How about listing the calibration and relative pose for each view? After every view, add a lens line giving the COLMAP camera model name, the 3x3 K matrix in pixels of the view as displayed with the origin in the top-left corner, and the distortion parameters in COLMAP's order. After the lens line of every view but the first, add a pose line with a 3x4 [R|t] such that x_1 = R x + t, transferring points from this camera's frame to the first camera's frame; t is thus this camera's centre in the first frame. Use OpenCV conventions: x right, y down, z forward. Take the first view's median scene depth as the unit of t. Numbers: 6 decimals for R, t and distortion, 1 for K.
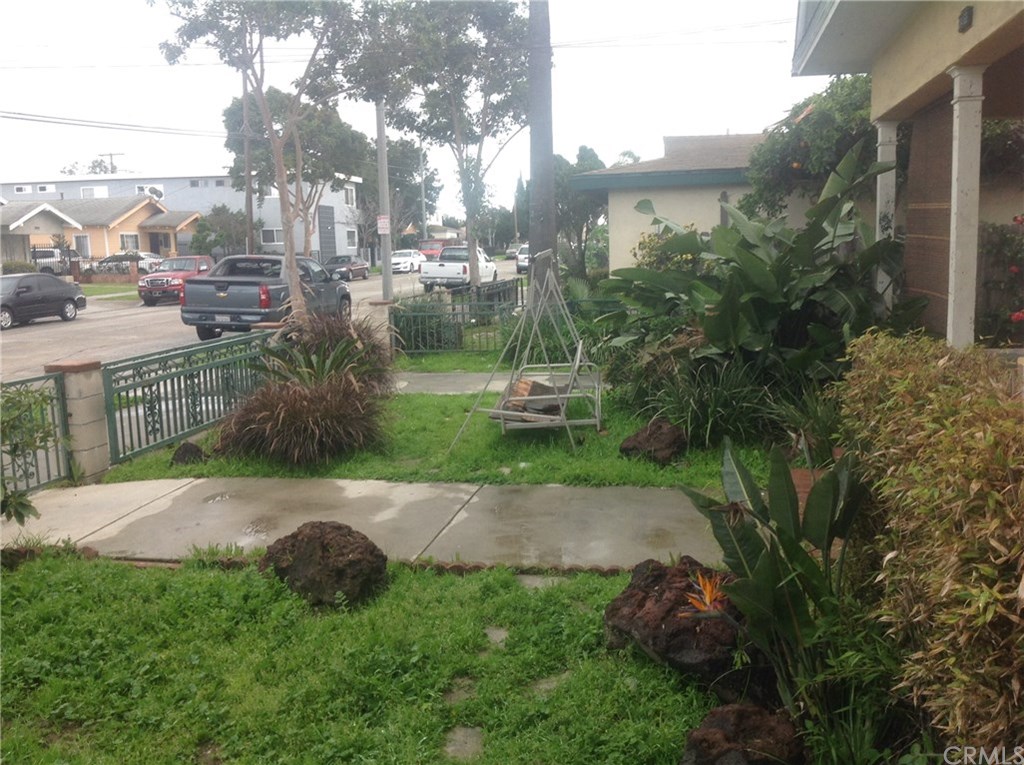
lens RADIAL K [[974.6, 0, 507.0], [0, 974.6, 397.6], [0, 0, 1]] dist [0.174182, -0.388920]
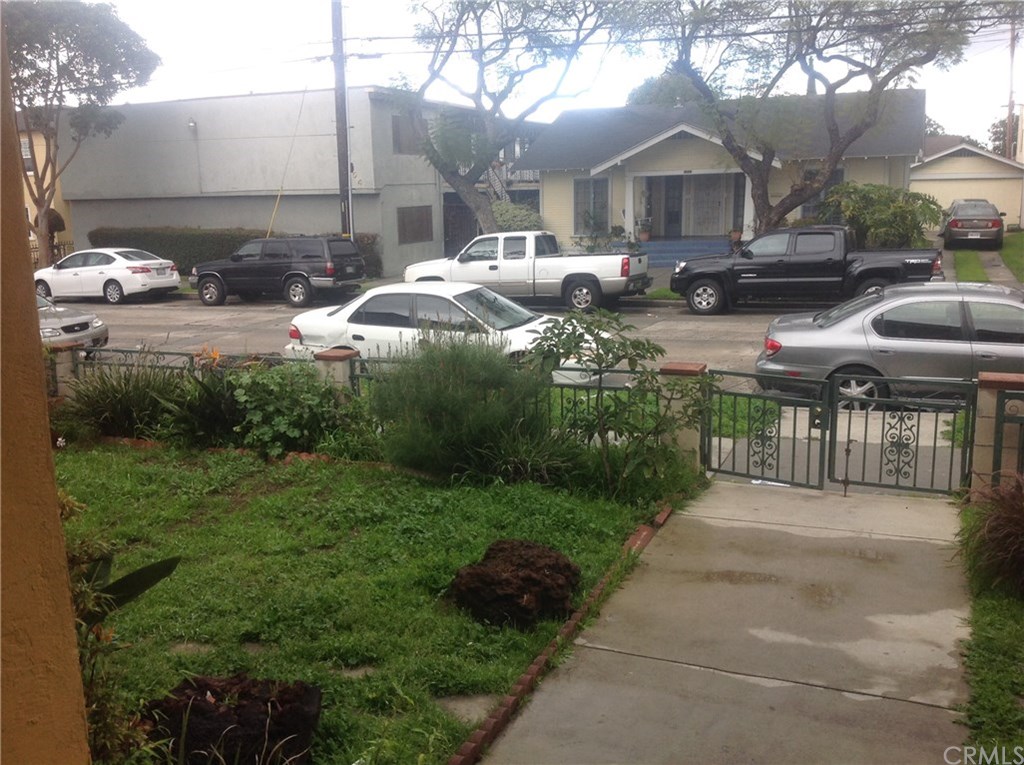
lens RADIAL K [[974.6, 0, 507.0], [0, 974.6, 397.6], [0, 0, 1]] dist [0.174182, -0.388920]
pose [[-0.189996, 0.216708, -0.957569, 0.556692], [-0.138118, 0.959736, 0.244603, -0.195169], [0.972021, 0.178731, -0.152414, 0.830408]]
